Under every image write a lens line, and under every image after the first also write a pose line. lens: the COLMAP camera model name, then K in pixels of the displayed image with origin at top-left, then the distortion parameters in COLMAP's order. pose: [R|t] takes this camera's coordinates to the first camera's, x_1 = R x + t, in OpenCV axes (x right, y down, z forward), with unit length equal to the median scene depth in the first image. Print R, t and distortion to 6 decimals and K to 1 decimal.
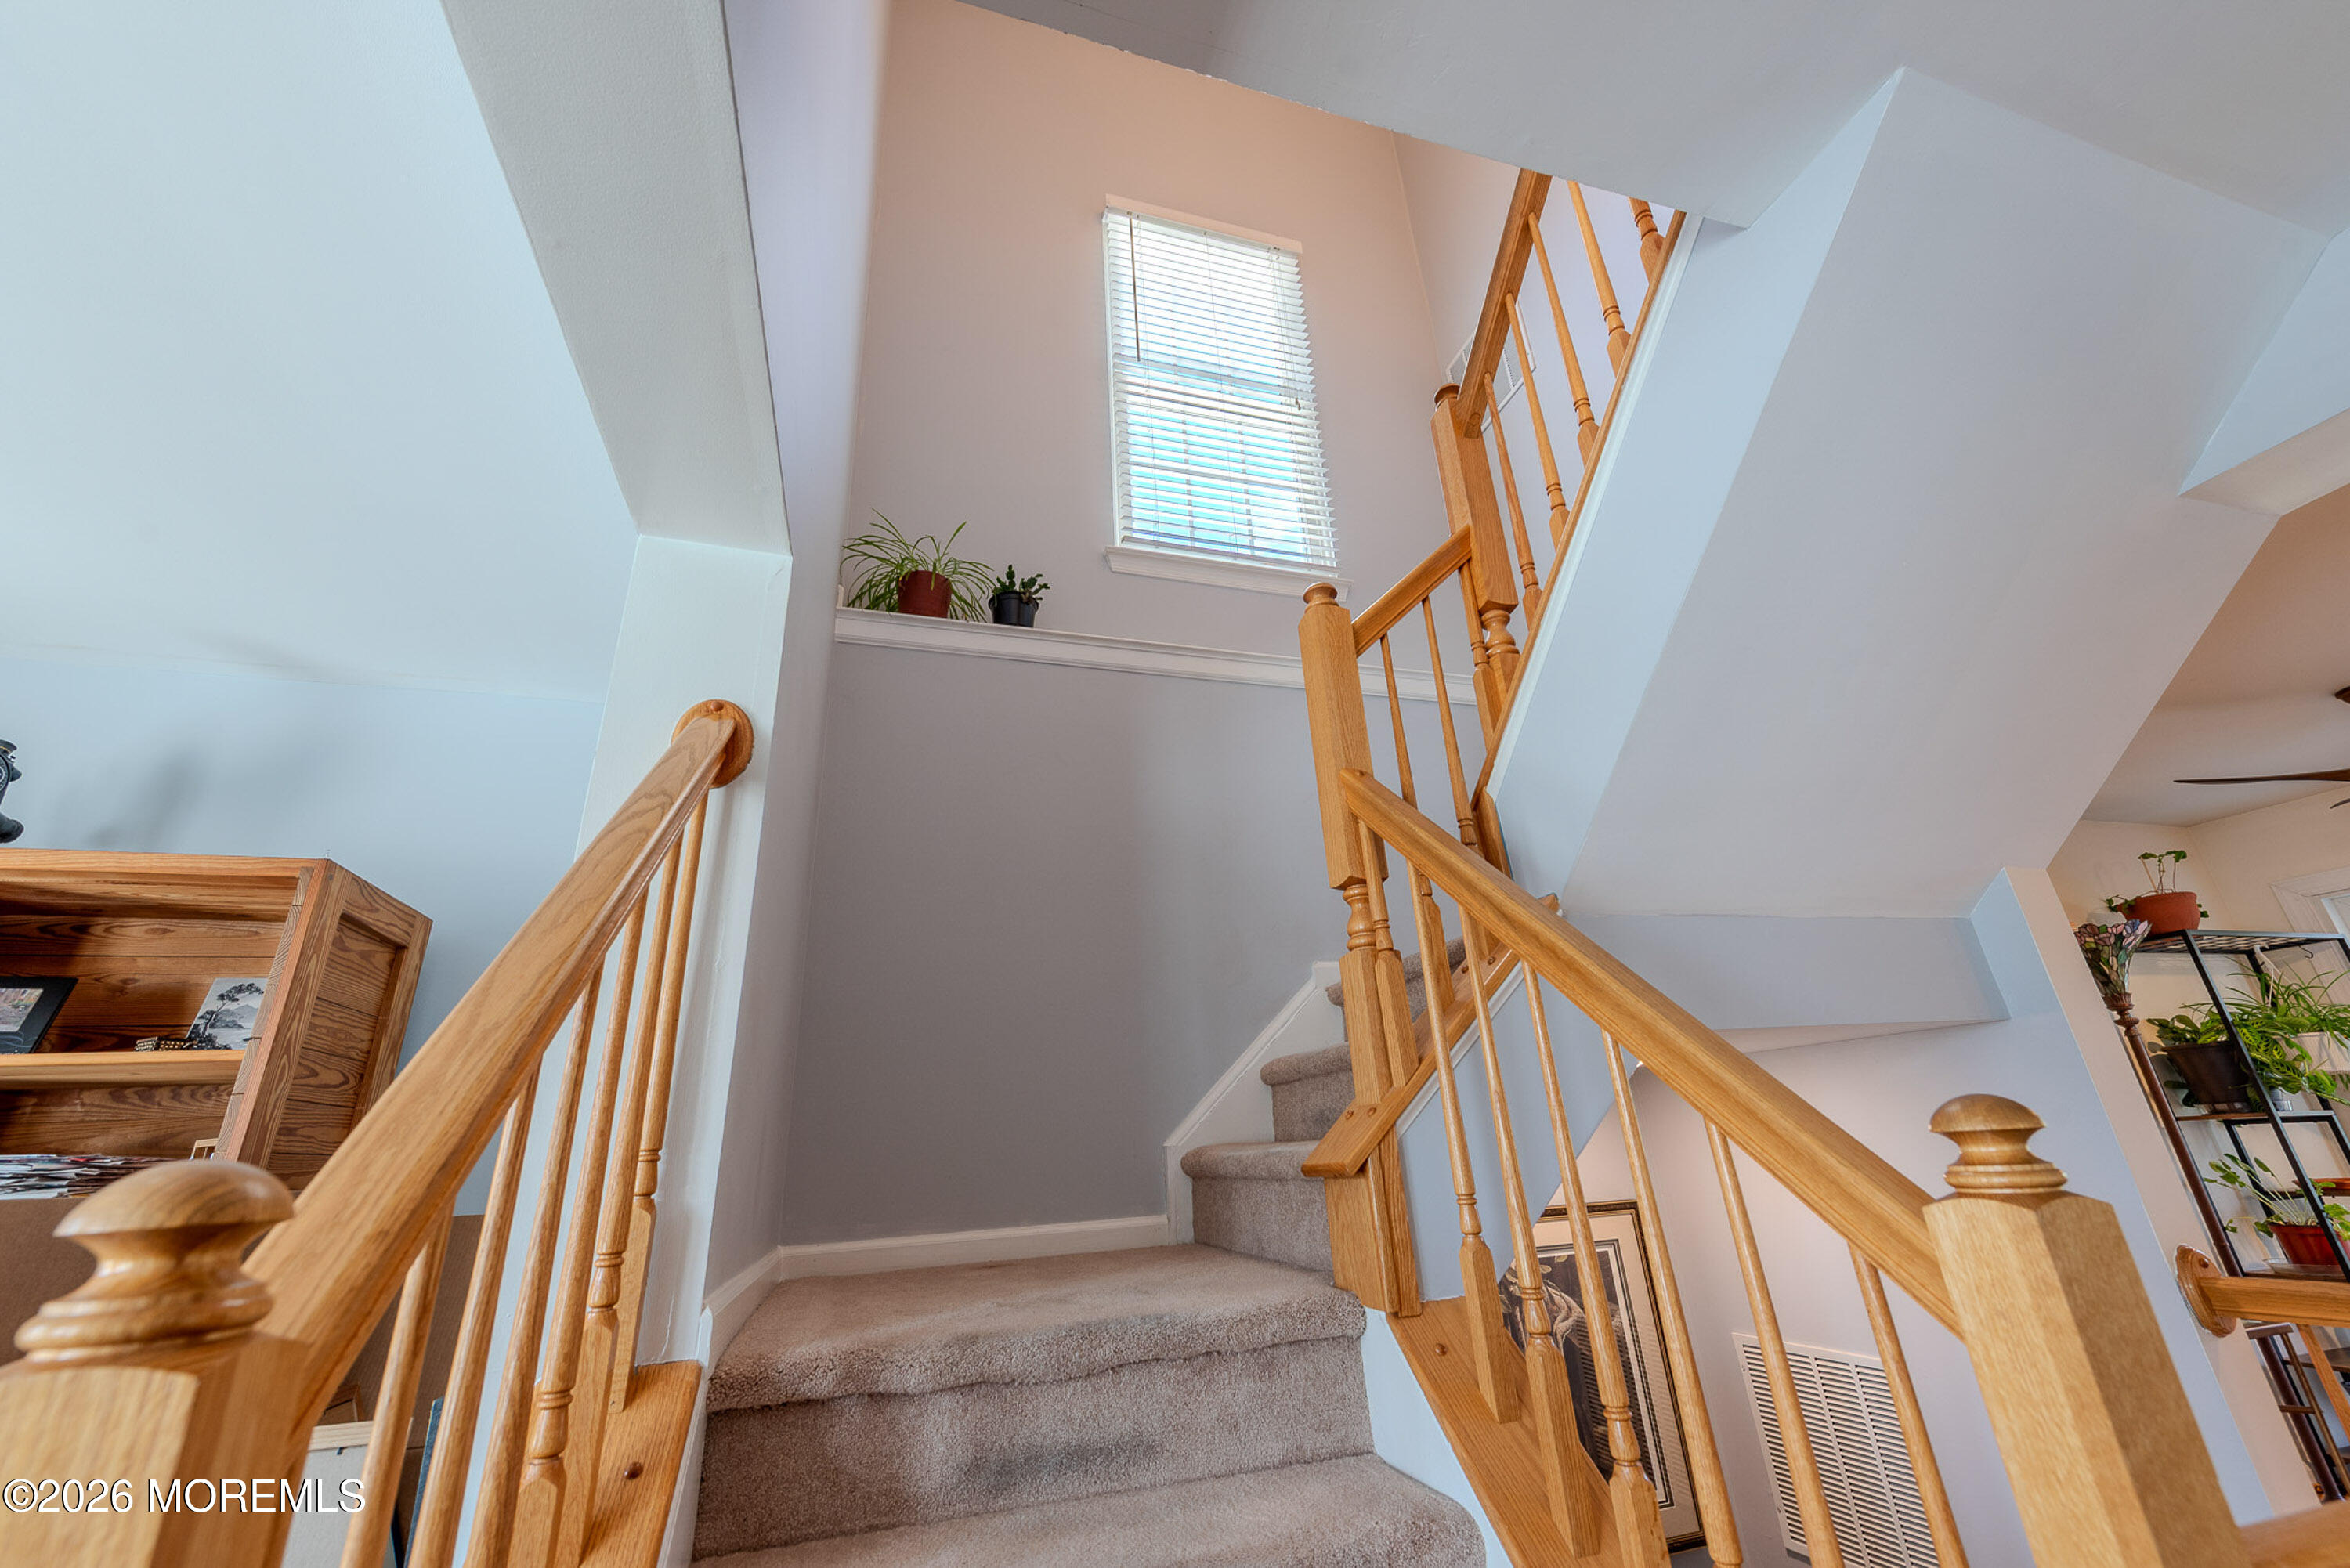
lens RADIAL K [[926.4, 0, 1175.0], [0, 926.4, 784.0], [0, 0, 1]] dist [0.010652, -0.000063]
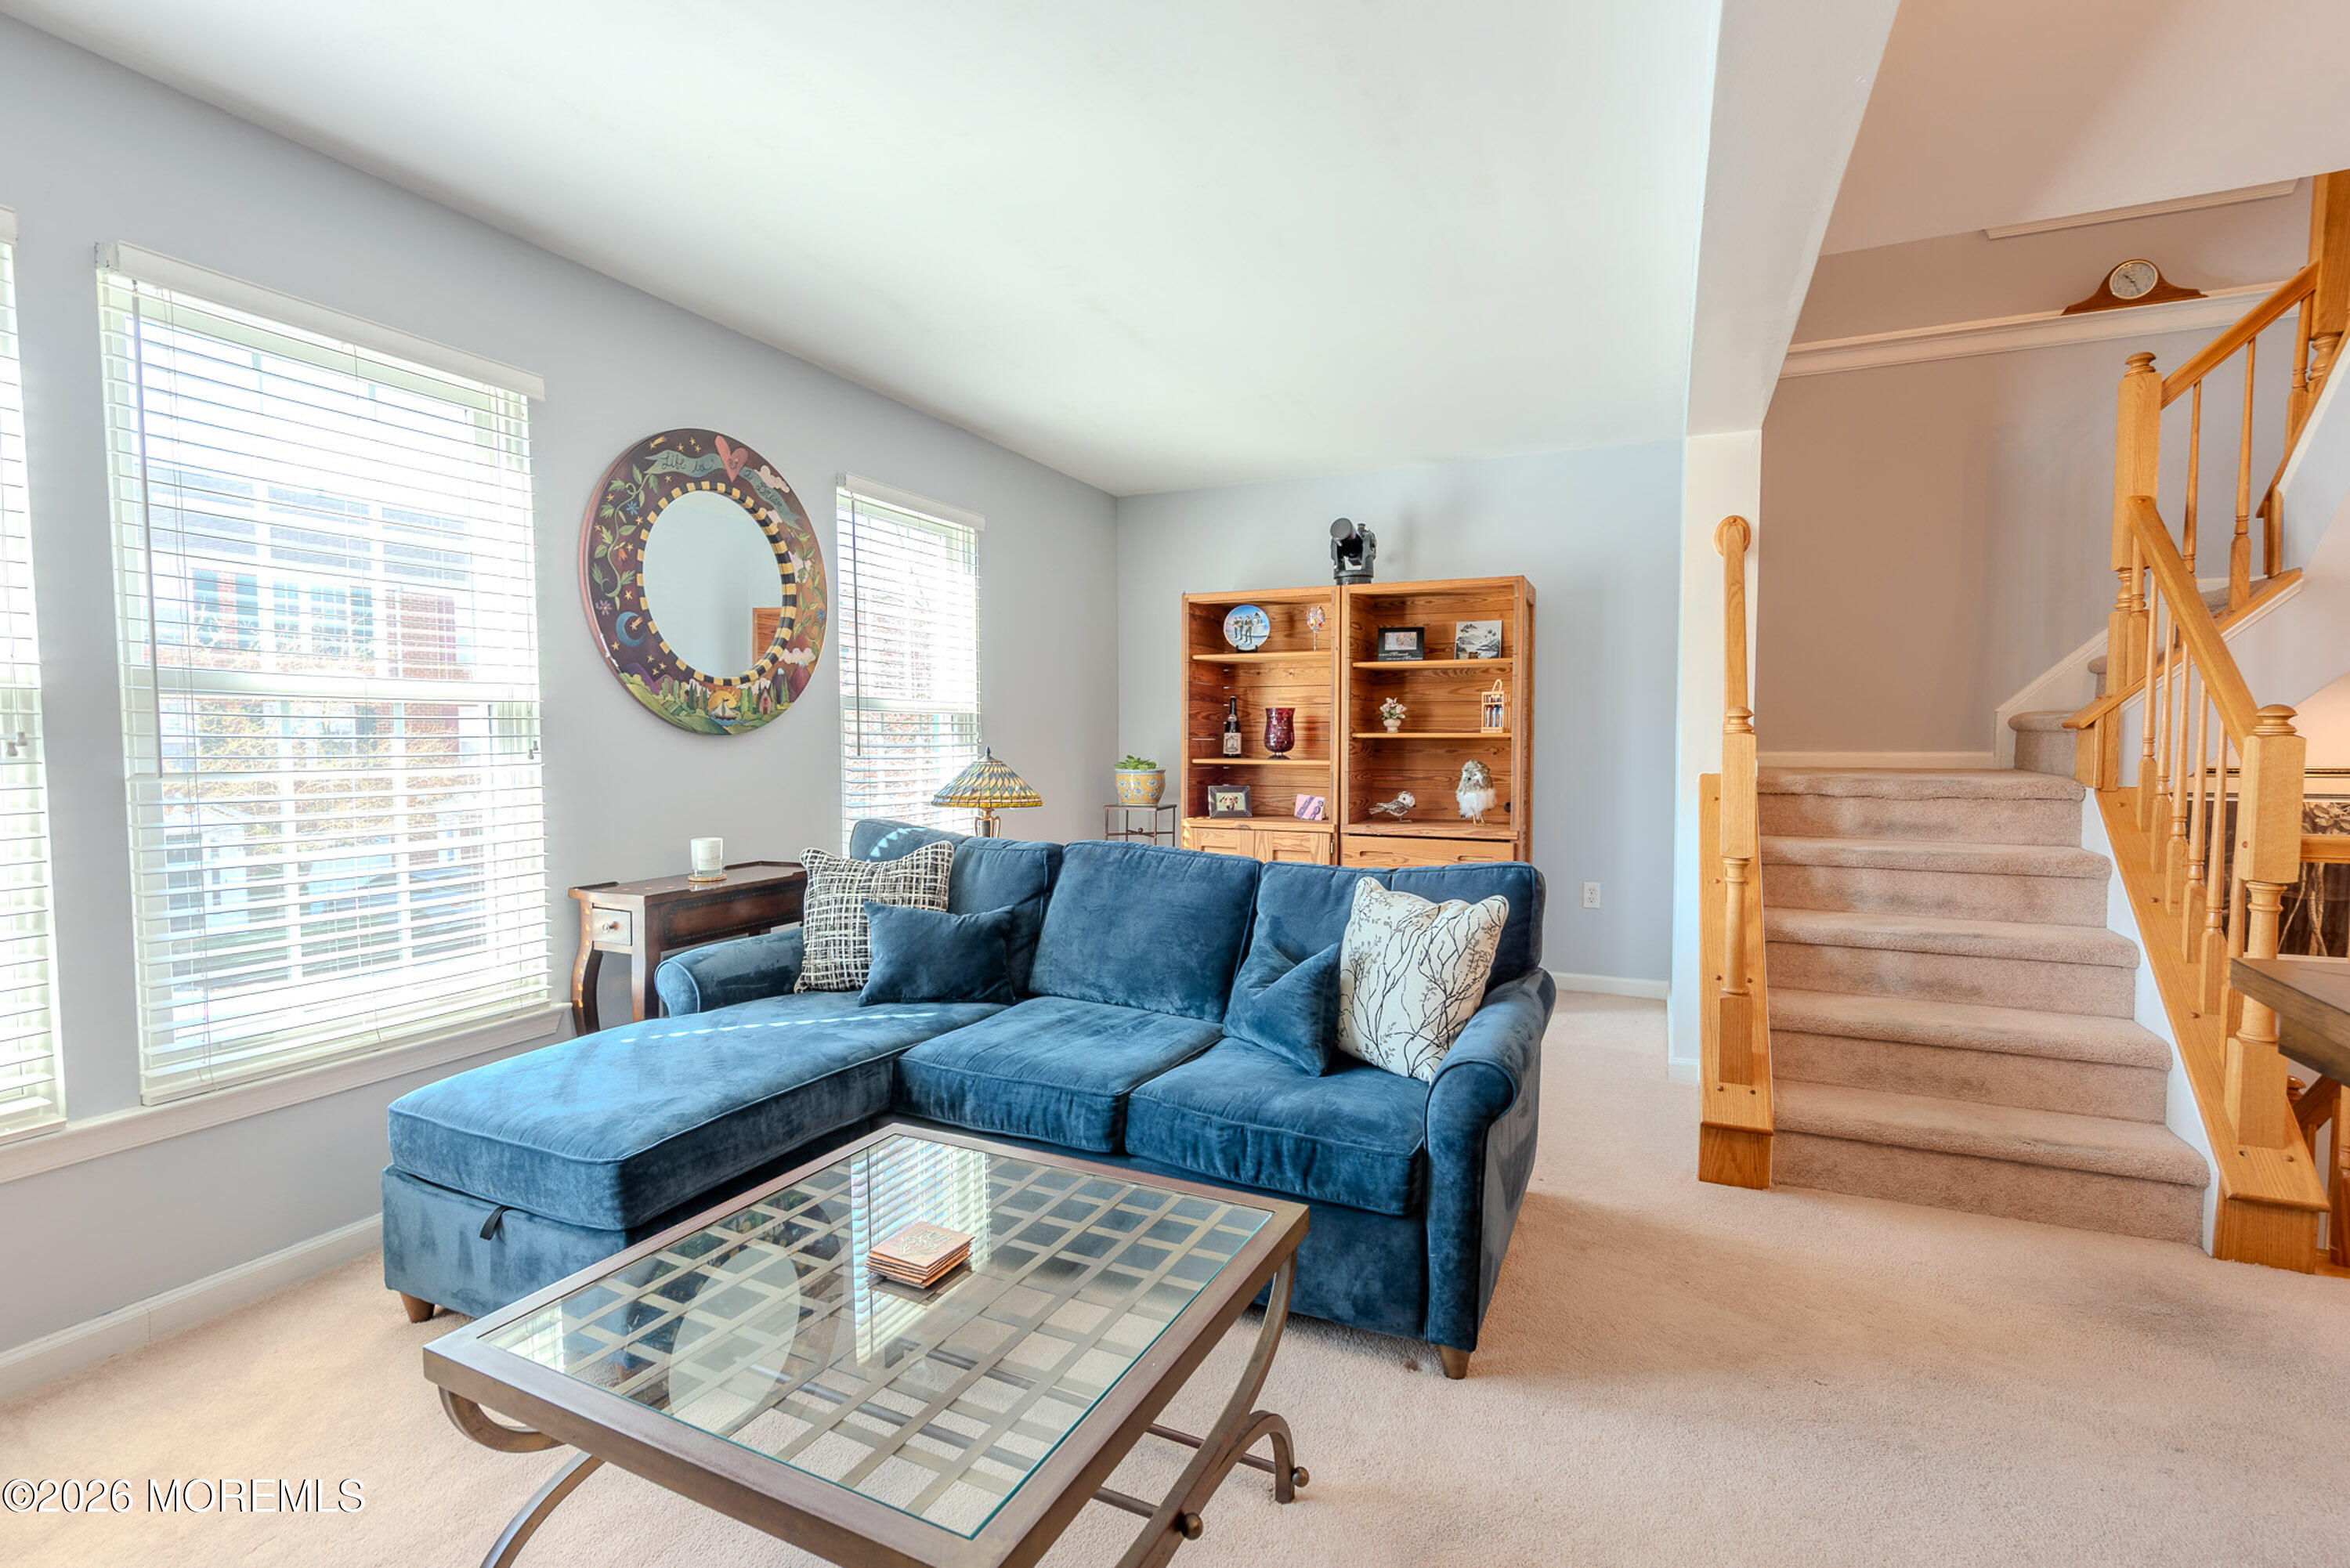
lens RADIAL K [[1051.2, 0, 1175.0], [0, 1051.2, 784.0], [0, 0, 1]] dist [-0.000475, -0.000450]
pose [[0.737117, 0.083954, -0.670530, 0.252333], [0.219702, 0.908575, 0.355278, -0.648354], [0.639053, -0.409199, 0.651281, -1.635750]]
